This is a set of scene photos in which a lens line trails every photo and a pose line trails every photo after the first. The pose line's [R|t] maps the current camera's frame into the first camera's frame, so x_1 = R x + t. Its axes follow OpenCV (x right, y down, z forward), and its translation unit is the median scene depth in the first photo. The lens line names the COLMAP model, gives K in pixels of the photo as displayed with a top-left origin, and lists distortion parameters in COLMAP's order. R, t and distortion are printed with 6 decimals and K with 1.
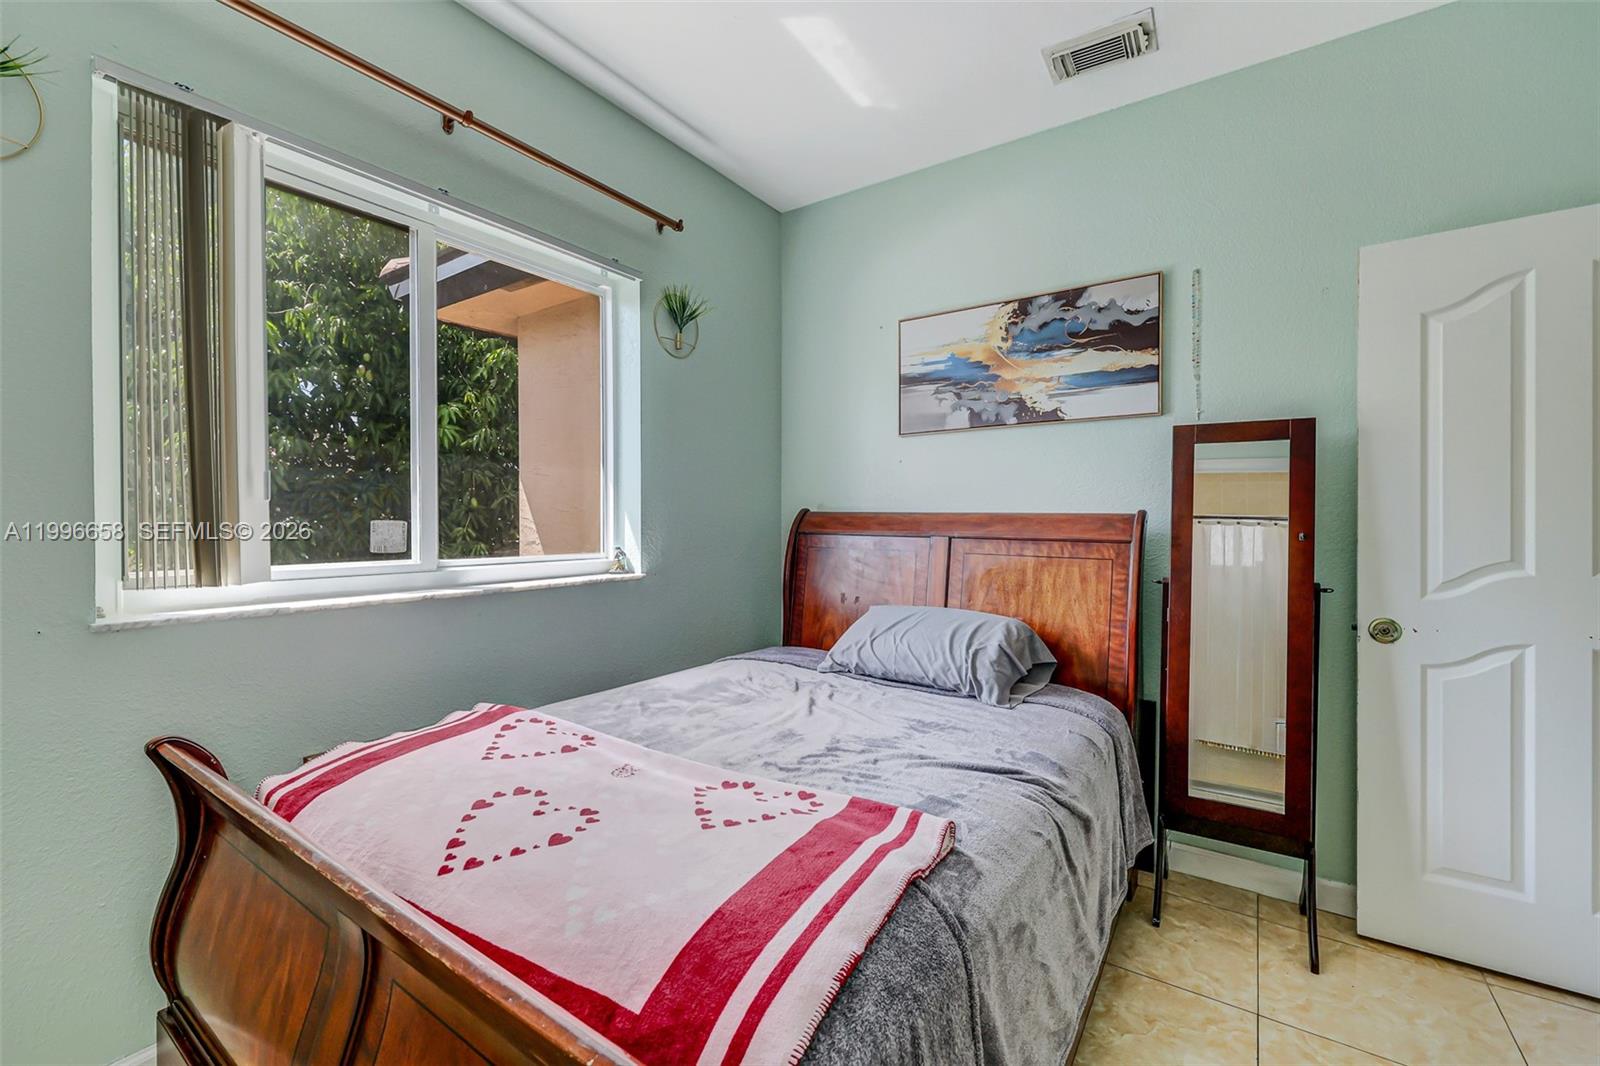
lens RADIAL K [[681.9, 0, 785.5], [0, 681.9, 532.2], [0, 0, 1]] dist [0.000152, 0.000052]
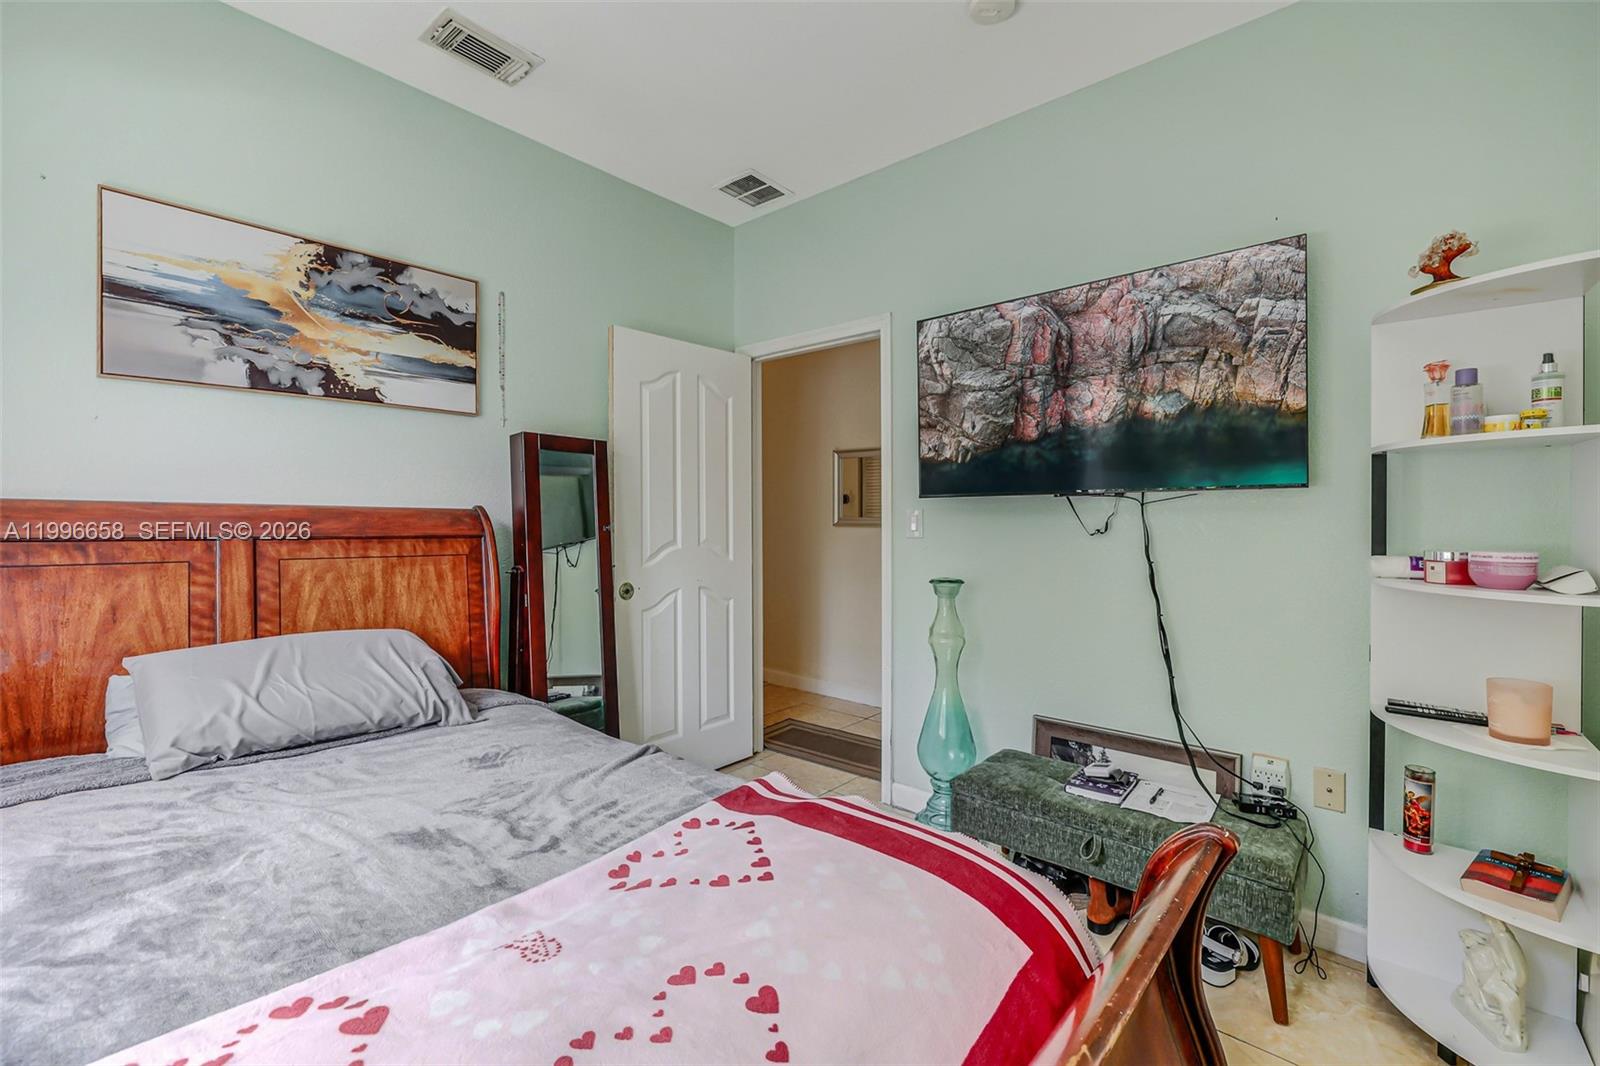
lens RADIAL K [[686.8, 0, 772.2], [0, 686.8, 520.8], [0, 0, 1]] dist [-0.001344, -0.000236]
pose [[0.124698, -0.006656, 0.992172, -0.447430], [0.012894, 0.999904, 0.005087, -0.008785], [-0.992111, 0.012159, 0.124772, 0.408366]]
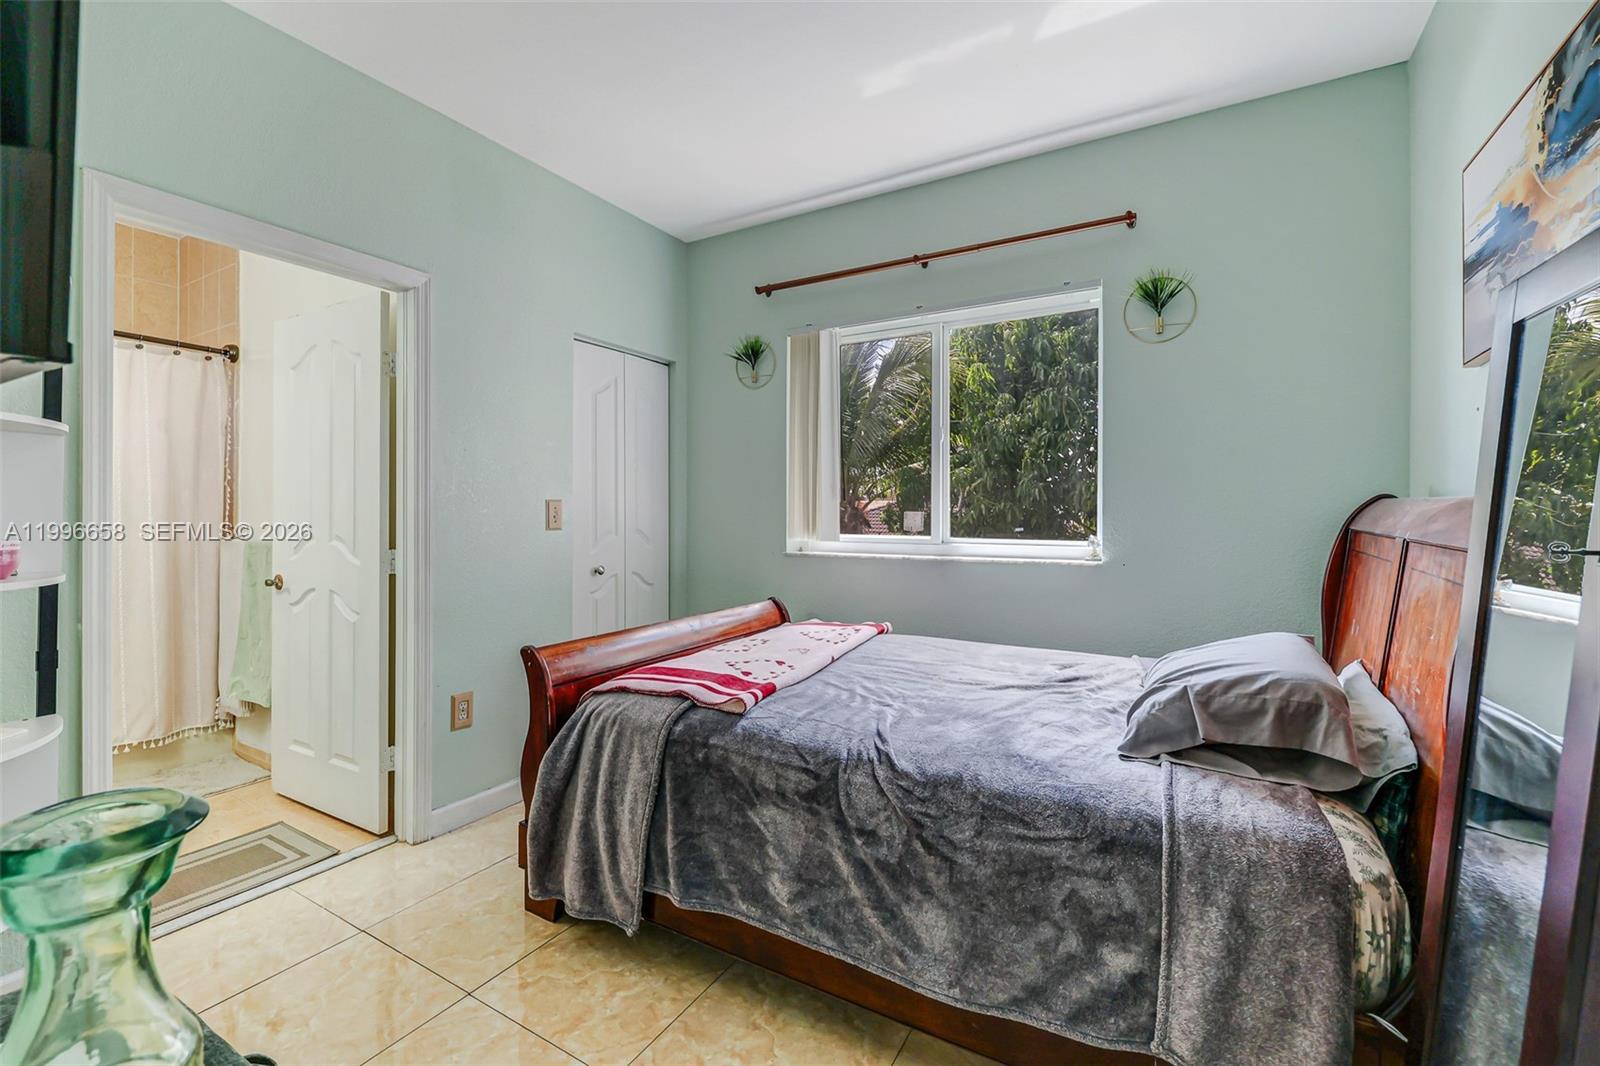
lens RADIAL K [[677.6, 0, 784.7], [0, 677.6, 518.7], [0, 0, 1]] dist [-0.000867, -0.000450]
pose [[0.071316, 0.006308, -0.997434, 0.869708], [-0.013534, 0.999894, 0.005356, -0.004435], [0.997362, 0.013117, 0.071394, 0.458754]]
